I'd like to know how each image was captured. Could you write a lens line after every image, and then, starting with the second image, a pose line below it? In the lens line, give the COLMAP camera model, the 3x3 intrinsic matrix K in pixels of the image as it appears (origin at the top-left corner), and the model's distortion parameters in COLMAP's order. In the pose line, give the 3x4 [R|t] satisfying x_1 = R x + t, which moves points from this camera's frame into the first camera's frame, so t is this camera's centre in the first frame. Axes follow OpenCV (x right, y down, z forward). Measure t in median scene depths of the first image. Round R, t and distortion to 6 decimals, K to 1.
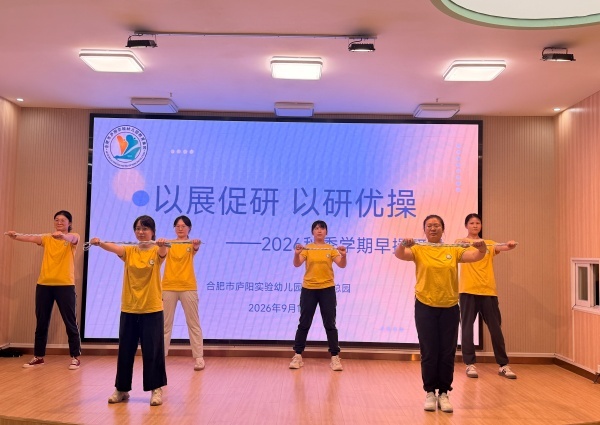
lens RADIAL K [[658.4, 0, 300.0], [0, 658.4, 209.7], [0, 0, 1]] dist [0.098464, 0.000000]
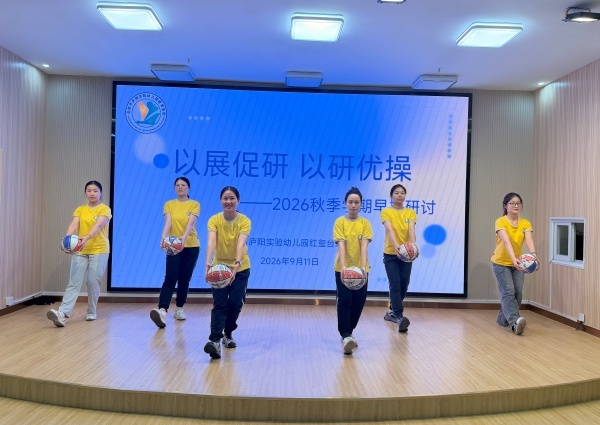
lens RADIAL K [[490.5, 0, 301.9], [0, 490.5, 217.5], [0, 0, 1]] dist [0.079479, -0.049911]
pose [[0.998990, 0.006819, 0.044414, -0.045008], [-0.009927, 0.997488, 0.070130, 0.016483], [-0.043824, -0.070500, 0.996549, 0.174369]]
